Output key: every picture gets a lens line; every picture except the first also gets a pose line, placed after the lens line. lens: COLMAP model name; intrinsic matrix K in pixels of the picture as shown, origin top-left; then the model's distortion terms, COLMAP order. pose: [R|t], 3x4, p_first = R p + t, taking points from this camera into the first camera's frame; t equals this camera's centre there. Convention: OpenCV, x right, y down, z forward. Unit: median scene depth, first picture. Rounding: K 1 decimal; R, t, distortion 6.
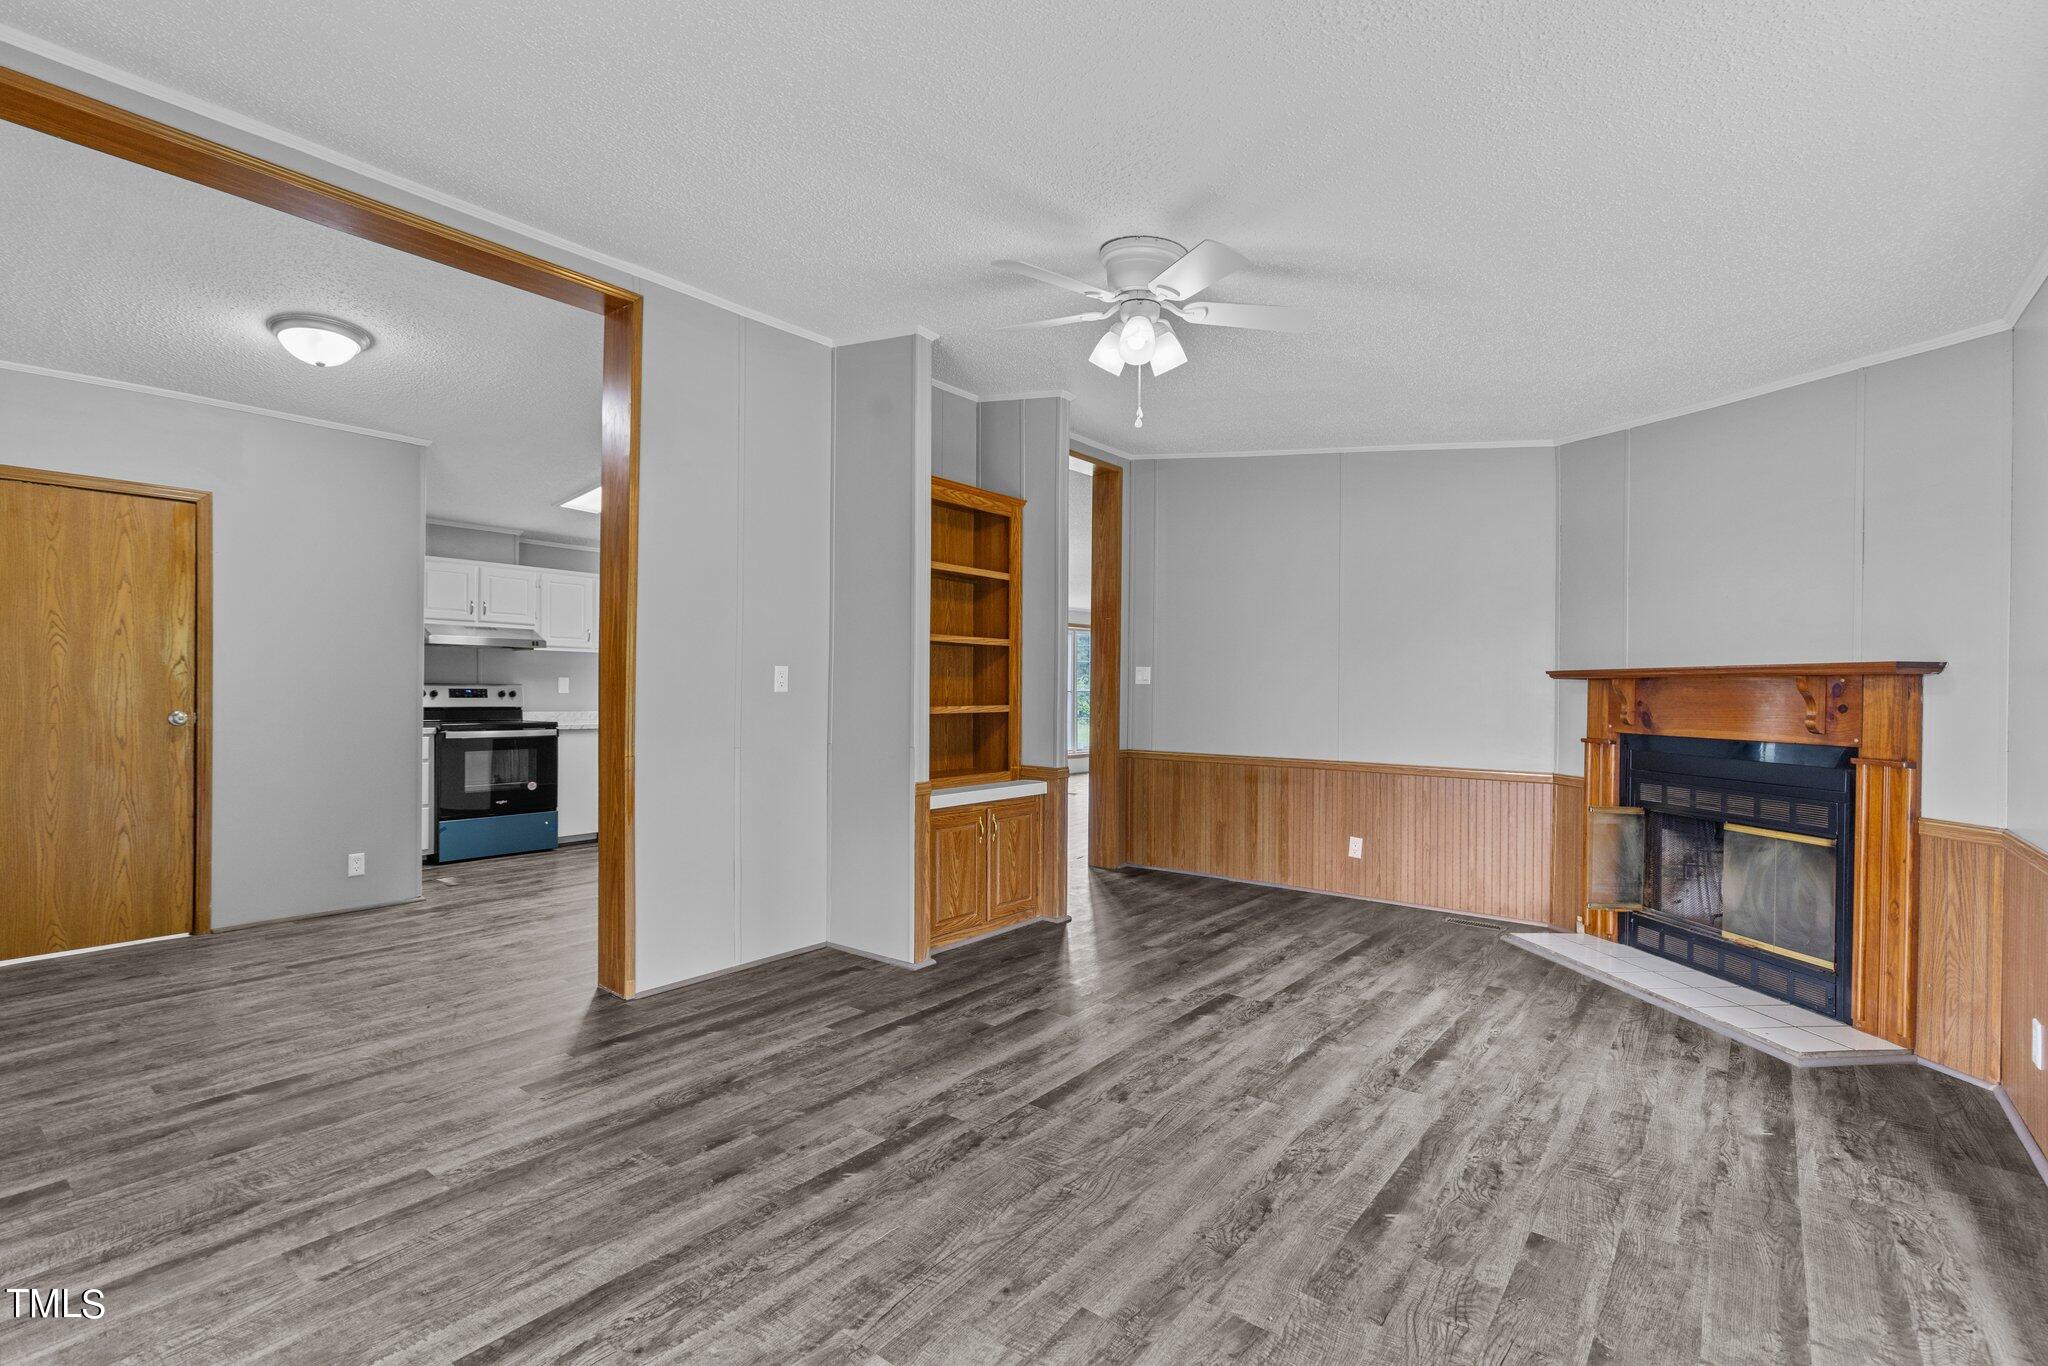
lens RADIAL K [[940.5, 0, 1024.0], [0, 940.5, 683.0], [0, 0, 1]] dist [0.002309, -0.000017]
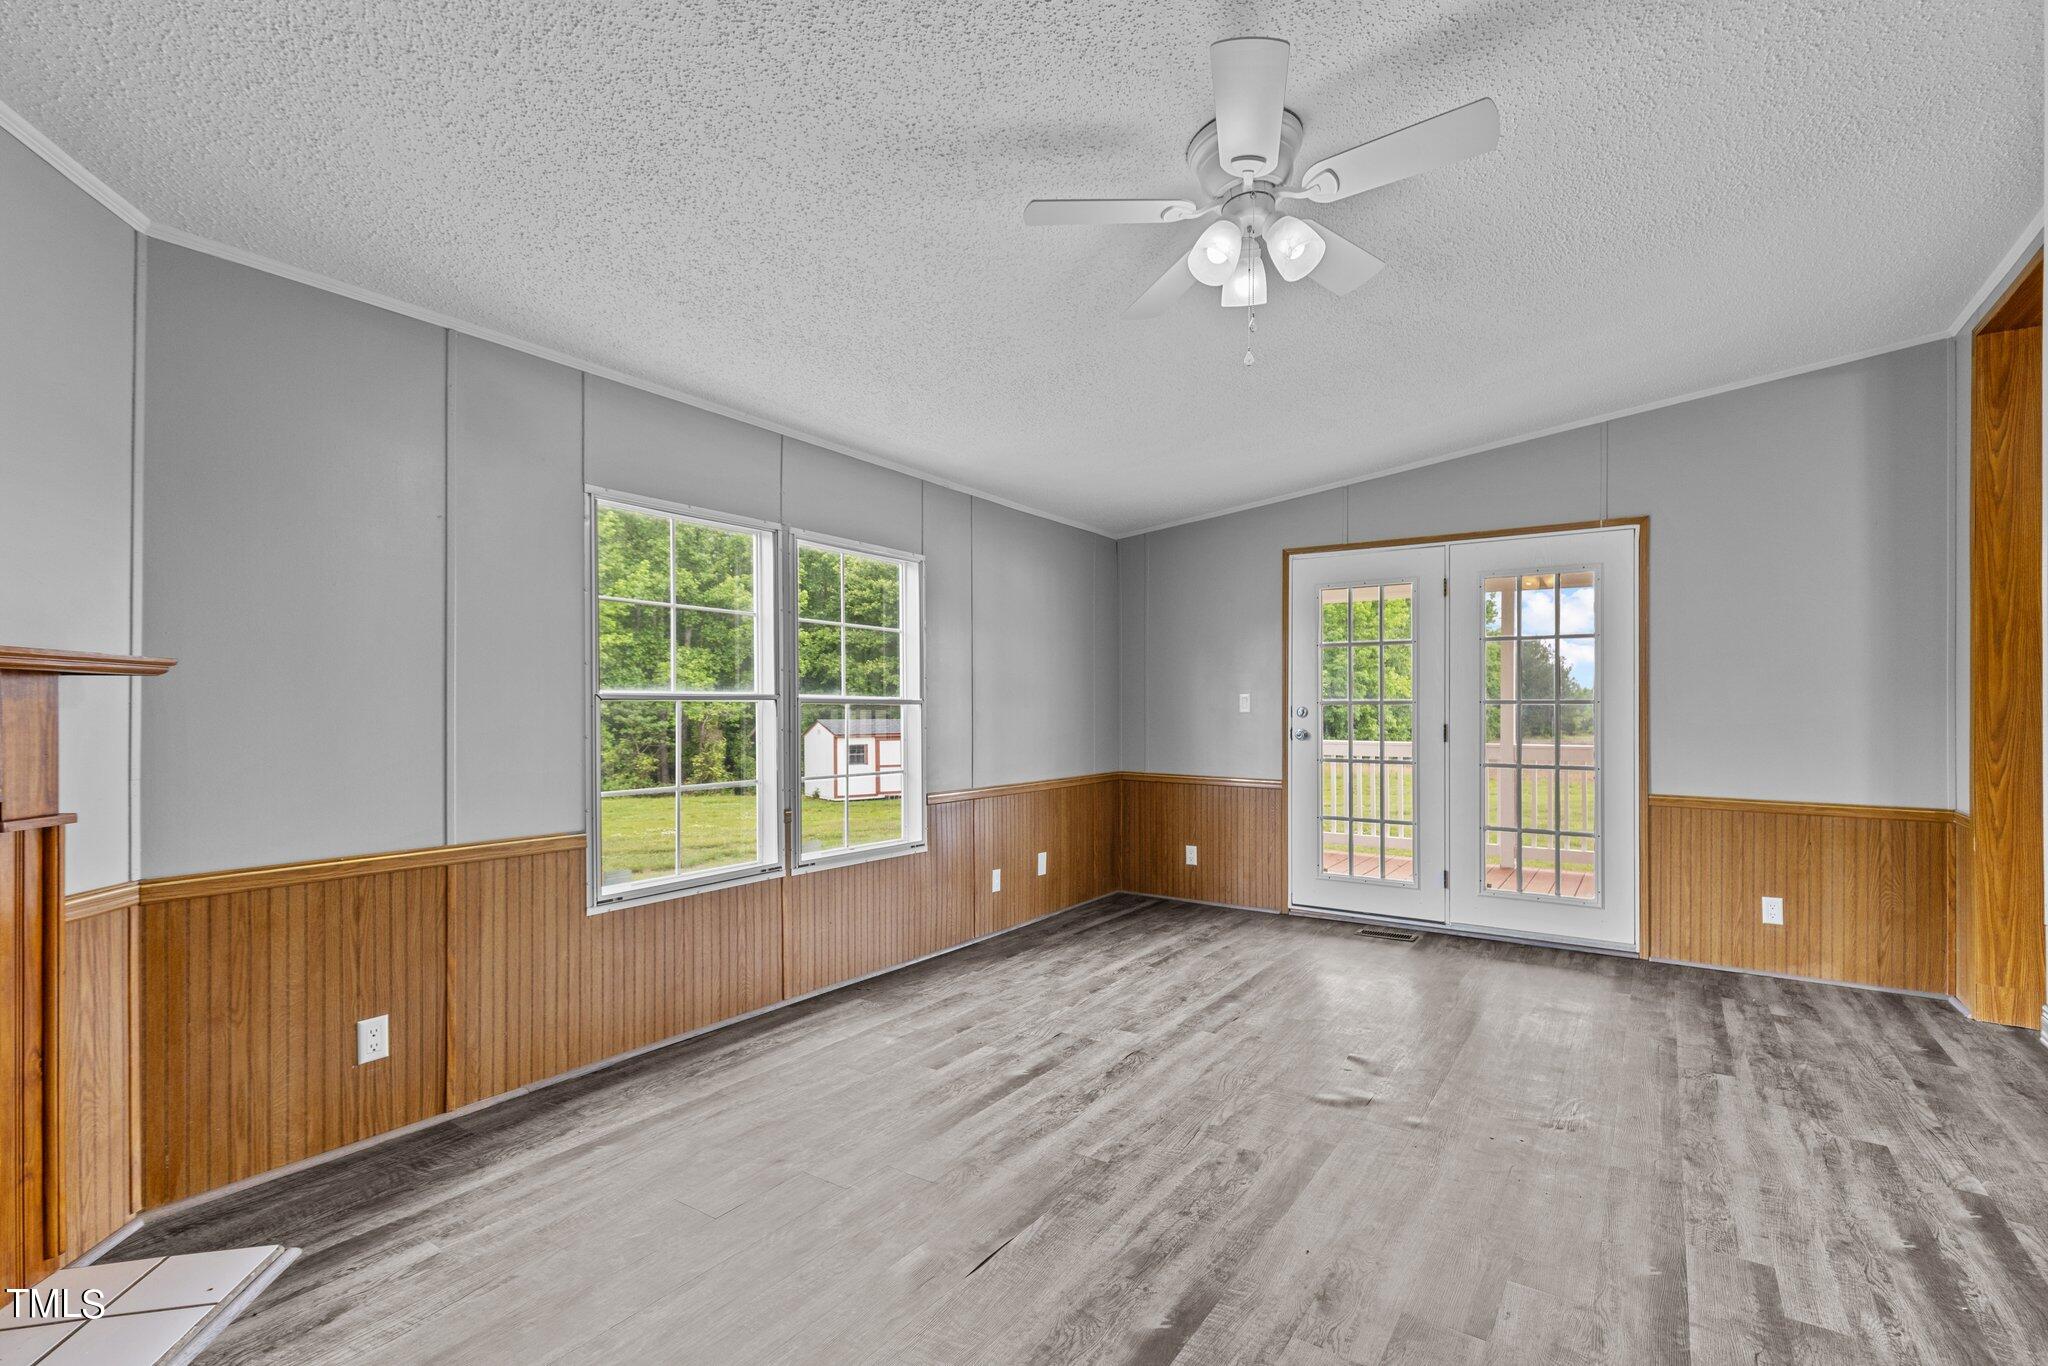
lens RADIAL K [[940.5, 0, 1024.0], [0, 940.5, 683.0], [0, 0, 1]] dist [0.002309, -0.000017]
pose [[-0.997969, -0.010201, -0.062876, 0.388970], [-0.008229, 0.999469, -0.031529, 0.010258], [0.063164, -0.030948, -0.997523, 1.960597]]
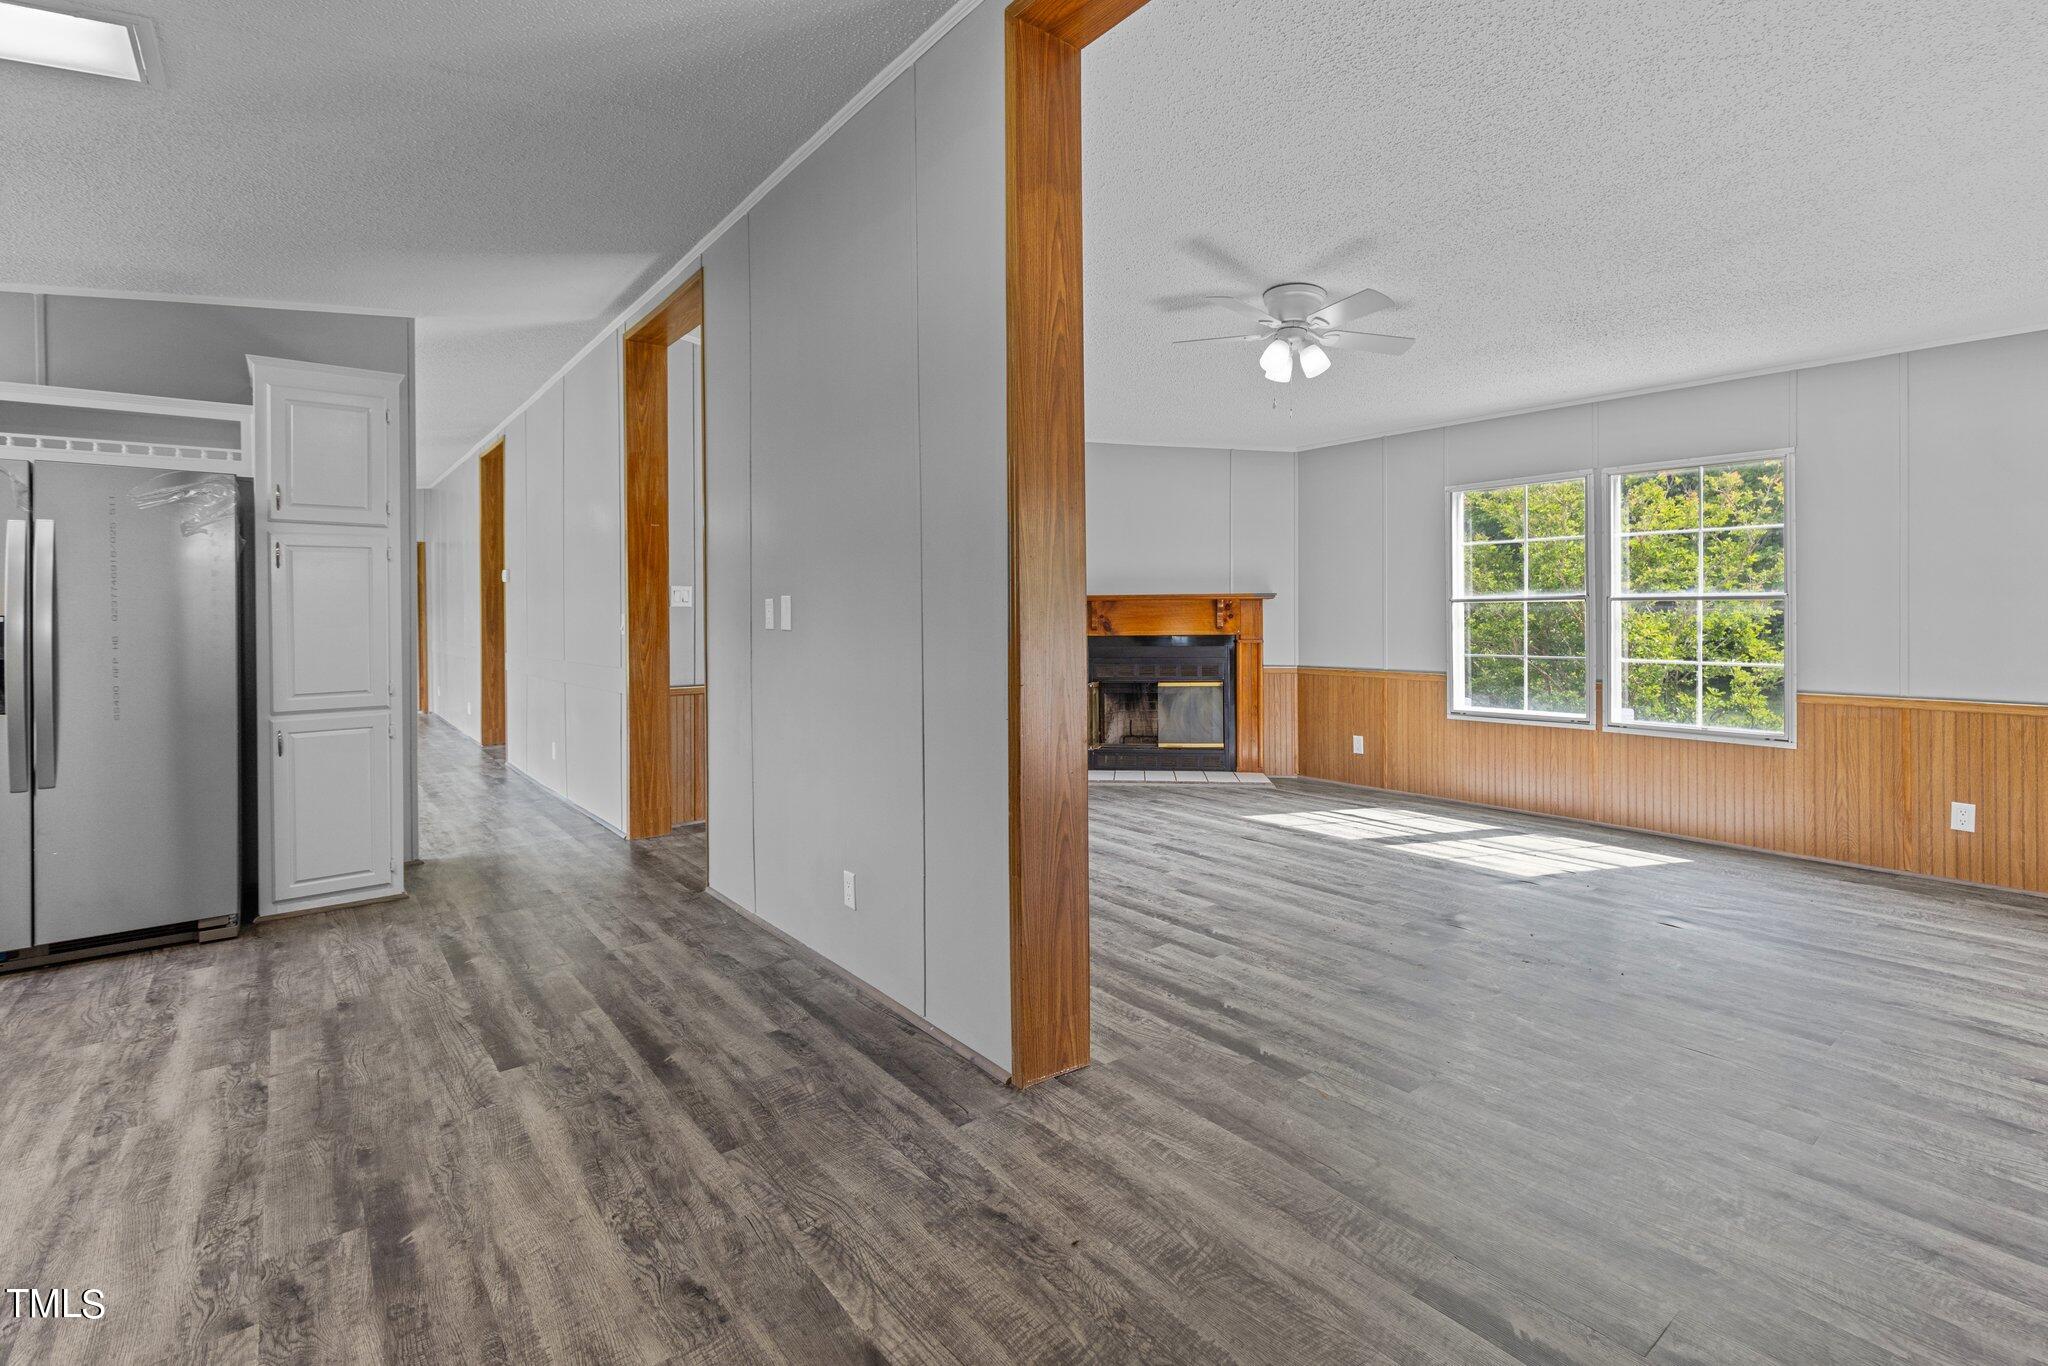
lens RADIAL K [[931.1, 0, 1034.7], [0, 931.1, 615.4], [0, 0, 1]] dist [-0.002150, 0.000190]
pose [[0.234343, -0.013622, 0.972059, -1.458254], [0.003851, 0.999907, 0.013084, -0.002568], [-0.972146, 0.000677, 0.234373, 1.171744]]
